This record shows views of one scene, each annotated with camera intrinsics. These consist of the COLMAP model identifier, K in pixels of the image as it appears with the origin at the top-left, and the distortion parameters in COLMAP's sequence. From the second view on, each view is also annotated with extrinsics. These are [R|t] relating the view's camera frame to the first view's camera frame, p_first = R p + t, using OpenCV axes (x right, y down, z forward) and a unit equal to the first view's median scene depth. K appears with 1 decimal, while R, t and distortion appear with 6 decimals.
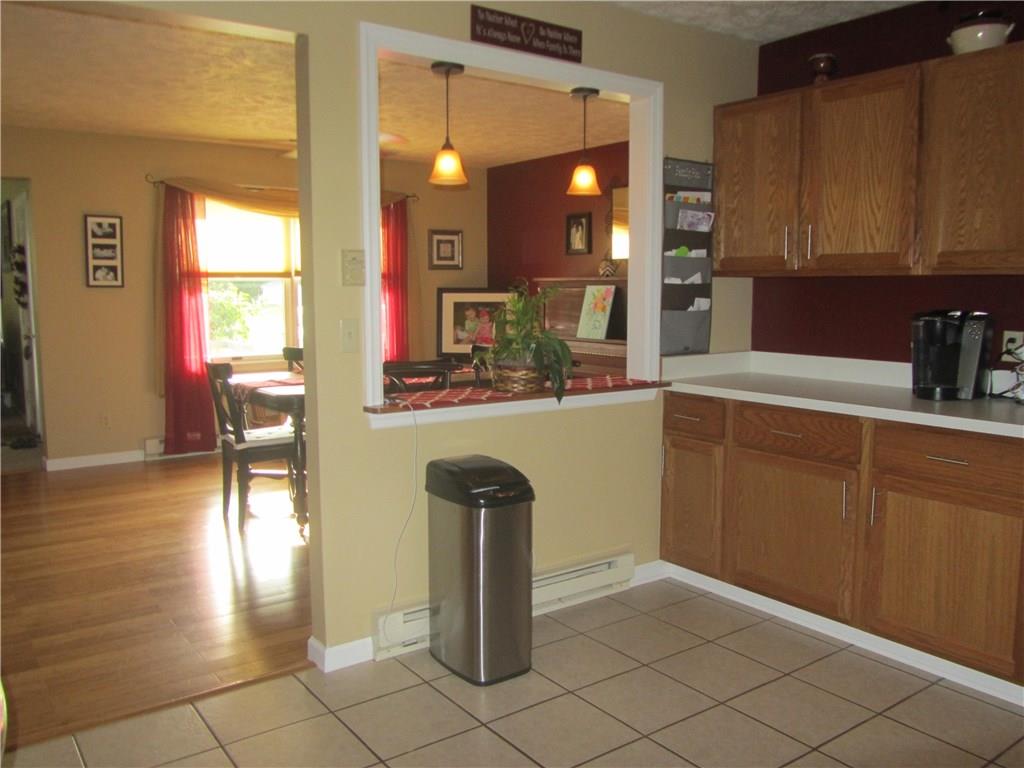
lens RADIAL K [[846.5, 0, 515.9], [0, 846.5, 381.6], [0, 0, 1]] dist [-0.036969, 0.000563]
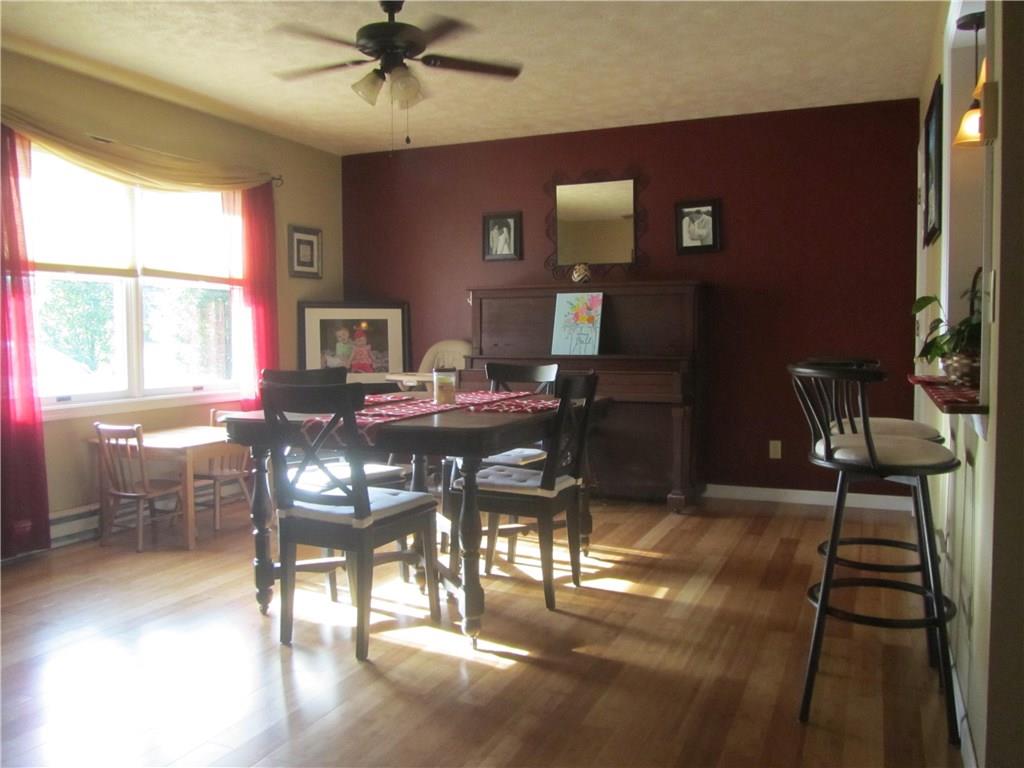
lens RADIAL K [[846.5, 0, 515.9], [0, 846.5, 381.6], [0, 0, 1]] dist [-0.036969, 0.000563]
pose [[0.862834, -0.032468, 0.504443, -0.313563], [0.059572, 0.997512, -0.037693, 0.003143], [-0.501964, 0.062573, 0.862622, 0.241713]]
